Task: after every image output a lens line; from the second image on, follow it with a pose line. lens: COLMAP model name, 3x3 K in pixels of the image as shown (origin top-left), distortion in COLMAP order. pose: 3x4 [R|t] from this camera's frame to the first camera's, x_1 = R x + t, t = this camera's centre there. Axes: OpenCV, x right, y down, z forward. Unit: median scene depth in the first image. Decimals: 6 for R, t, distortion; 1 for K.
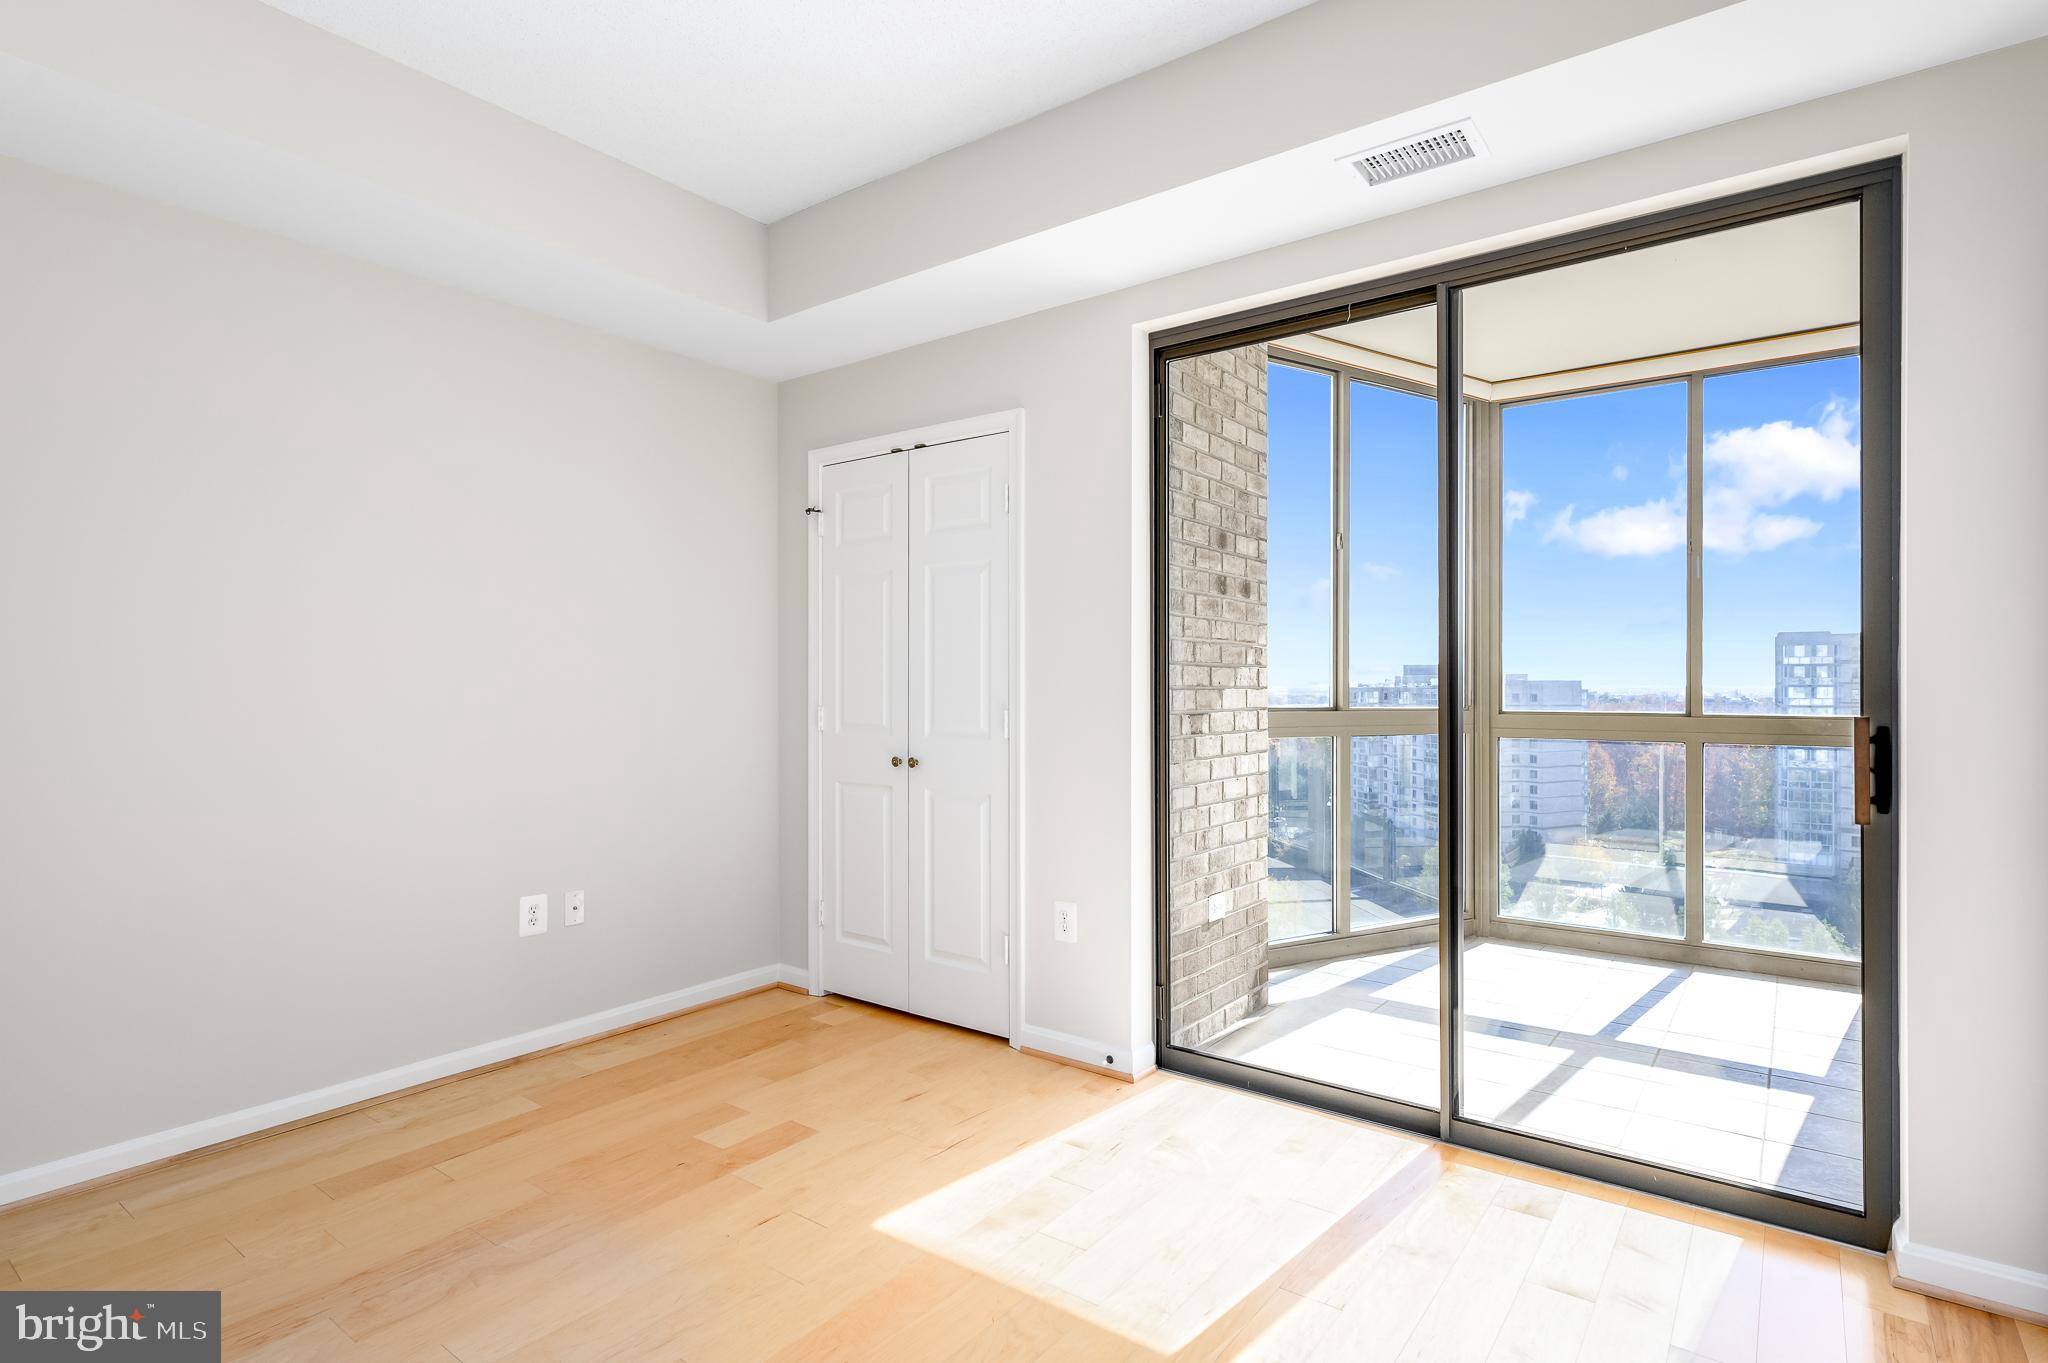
lens RADIAL K [[1024.8, 0, 1026.6], [0, 1024.8, 692.9], [0, 0, 1]] dist [-0.005488, -0.000746]
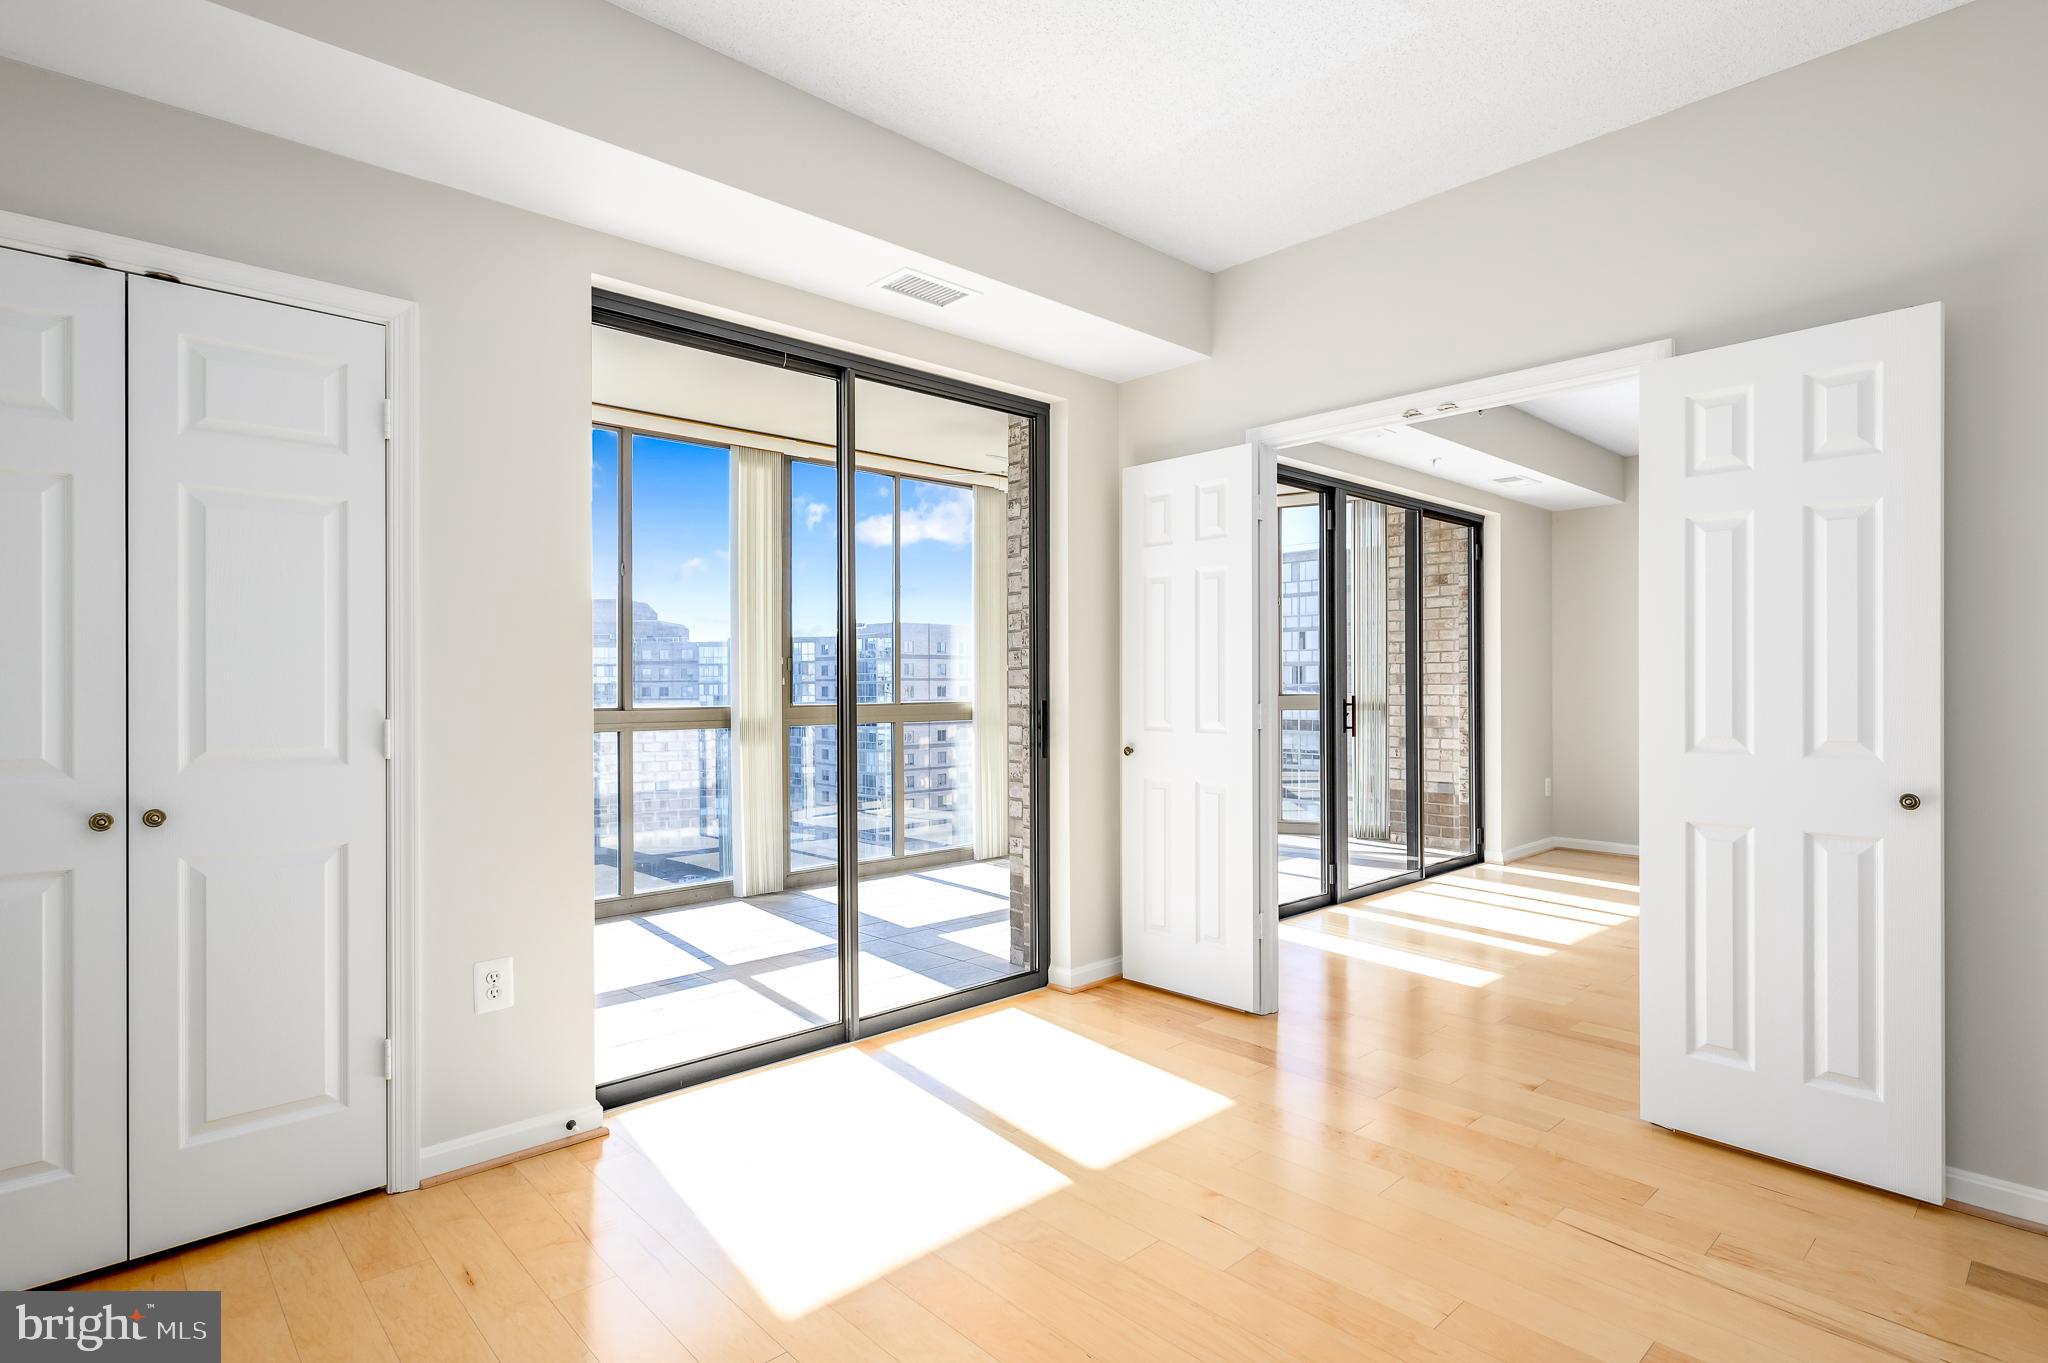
lens RADIAL K [[1022.3, 0, 1032.1], [0, 1022.3, 682.0], [0, 0, 1]] dist [-0.002912, -0.000409]
pose [[0.167137, 0.000480, 0.985934, -0.657800], [0.010588, 0.999941, -0.002282, -0.002407], [-0.985877, 0.010821, 0.167122, 0.457552]]
